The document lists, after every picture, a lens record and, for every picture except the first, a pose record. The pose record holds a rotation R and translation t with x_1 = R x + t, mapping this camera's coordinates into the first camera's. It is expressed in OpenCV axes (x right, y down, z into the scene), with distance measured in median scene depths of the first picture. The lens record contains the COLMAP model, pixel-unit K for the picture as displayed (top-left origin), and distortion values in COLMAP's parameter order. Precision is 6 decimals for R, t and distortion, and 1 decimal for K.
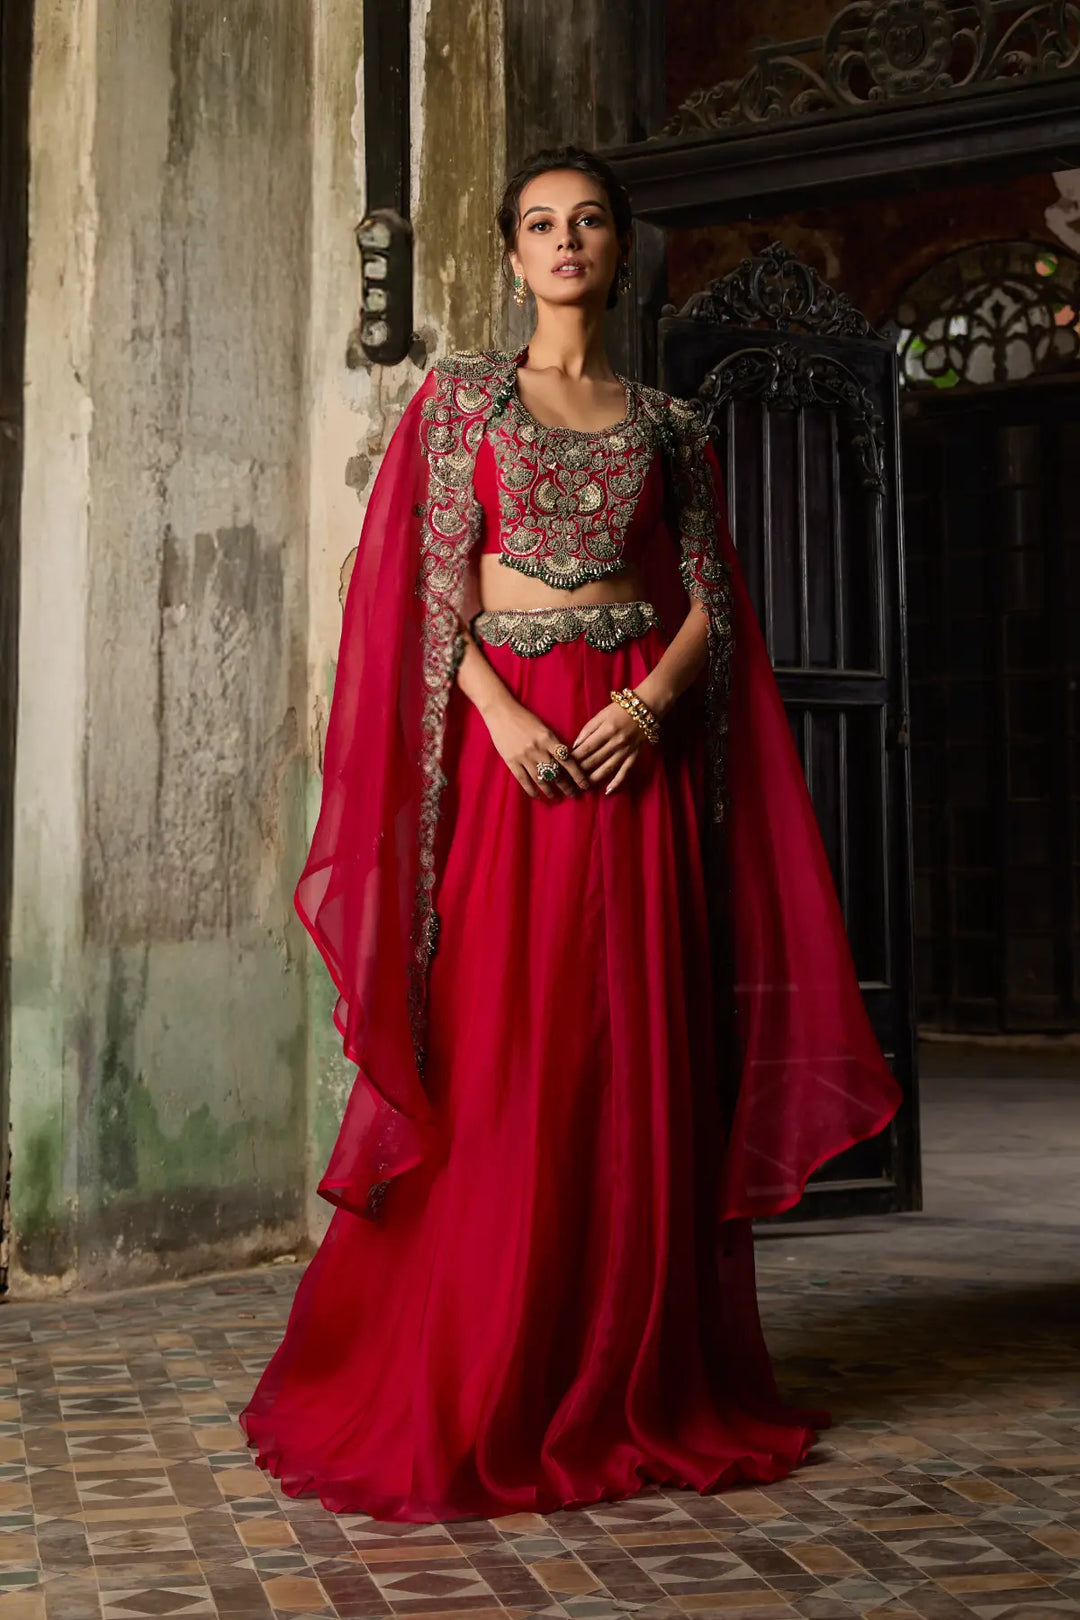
lens RADIAL K [[2291.7, 0, 644.7], [0, 2291.7, 750.4], [0, 0, 1]] dist [0.001491, 0.001617]
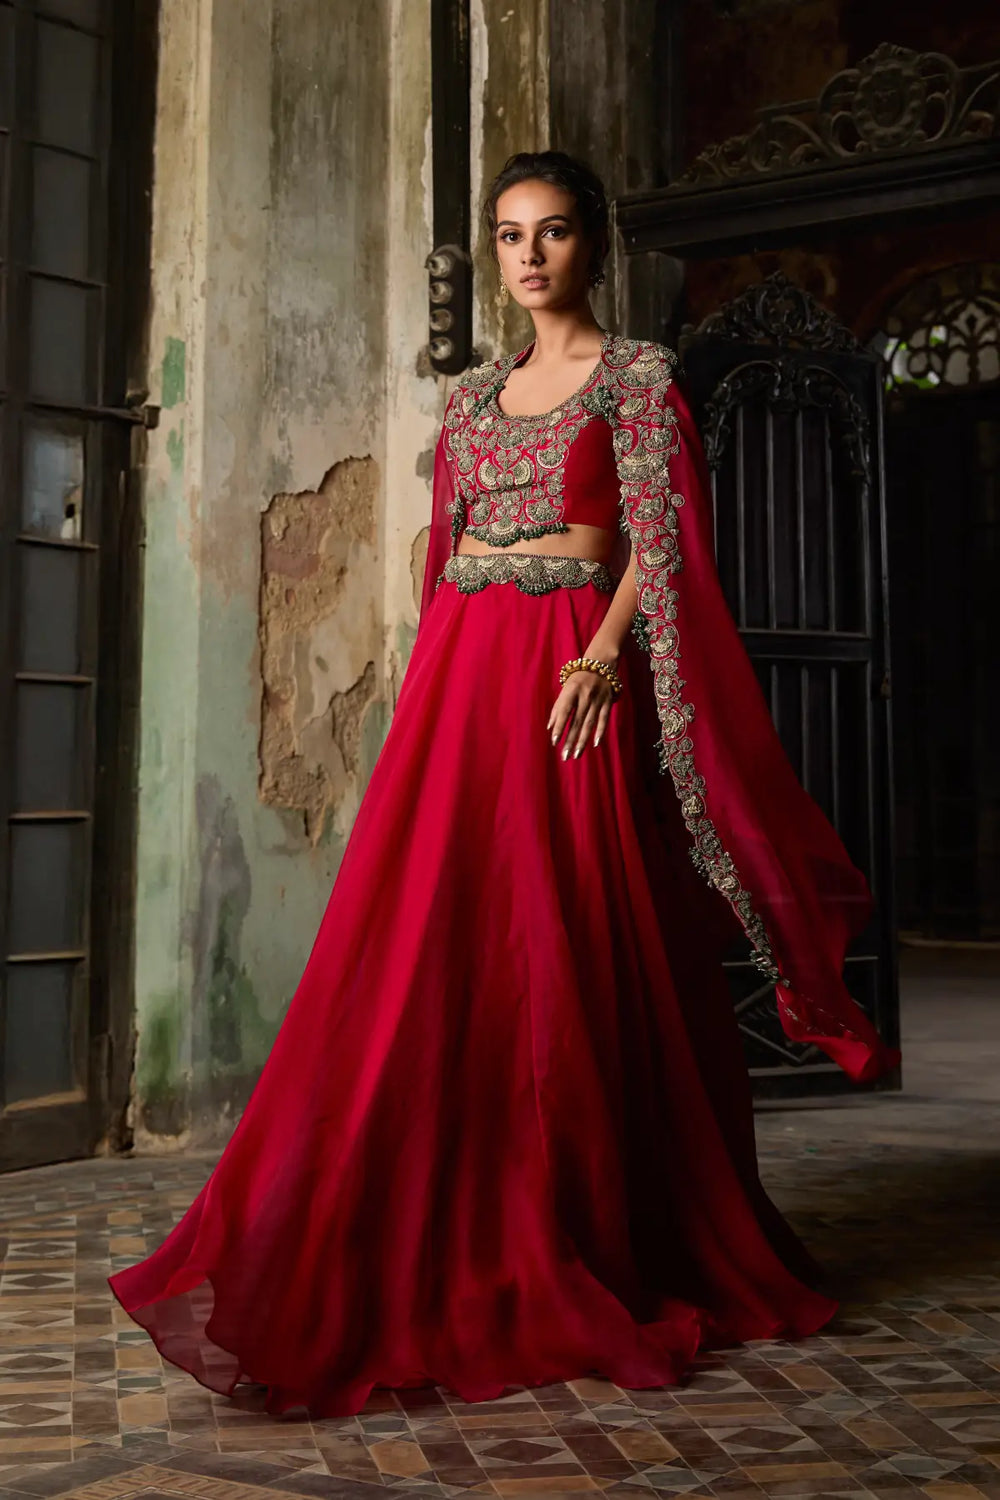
lens RADIAL K [[2121.9, 0, 596.9], [0, 2121.9, 694.8], [0, 0, 1]] dist [0.001491, 0.001617]
pose [[0.998842, 0.003648, -0.047975, 0.017132], [-0.003093, 0.999927, 0.011640, -0.015332], [0.048014, -0.011478, 0.998781, -0.100590]]
